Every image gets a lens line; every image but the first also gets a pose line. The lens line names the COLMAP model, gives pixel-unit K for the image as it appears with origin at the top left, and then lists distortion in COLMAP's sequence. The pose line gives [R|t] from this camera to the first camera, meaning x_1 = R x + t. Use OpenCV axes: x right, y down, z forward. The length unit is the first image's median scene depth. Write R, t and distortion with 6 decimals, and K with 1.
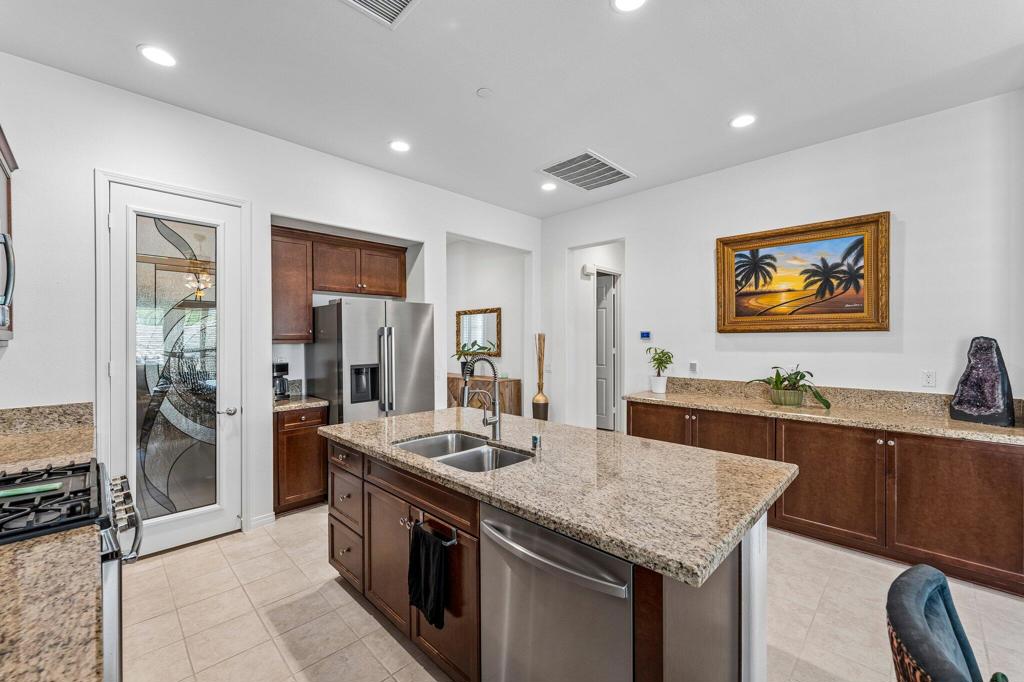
lens RADIAL K [[406.4, 0, 512.0], [0, 406.4, 341.0], [0, 0, 1]] dist [-0.016976, -0.000427]
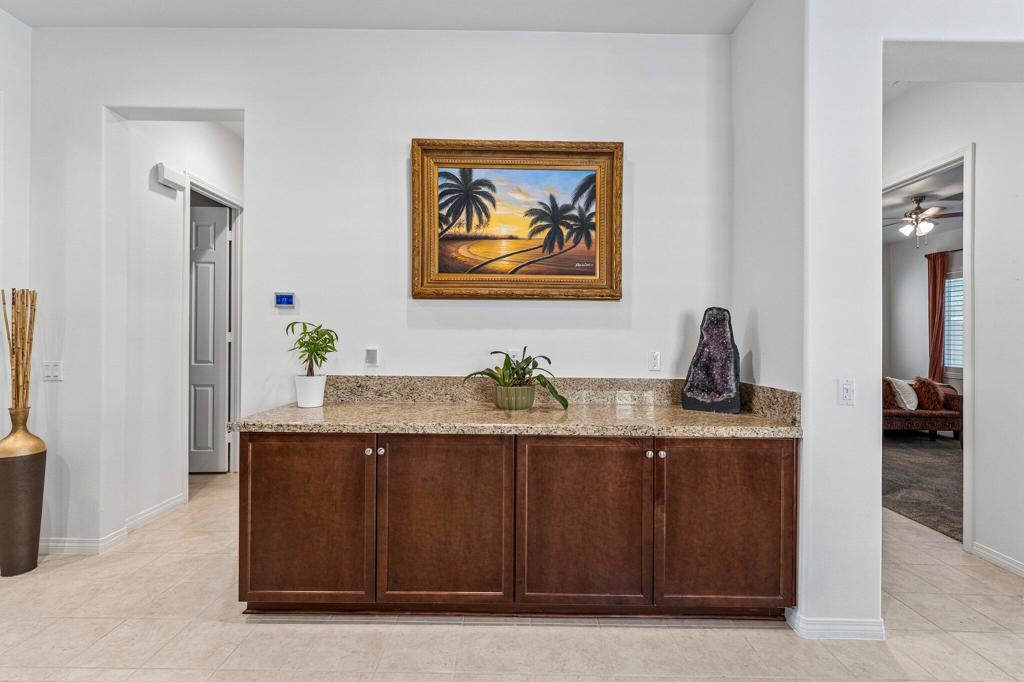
lens RADIAL K [[467.8, 0, 512.0], [0, 467.8, 341.0], [0, 0, 1]] dist [0.003692, 0.000144]
pose [[0.724093, -0.002563, 0.689698, 0.156088], [-0.005960, 0.999933, 0.009972, 0.040784], [-0.689677, -0.011331, 0.724029, 0.449131]]
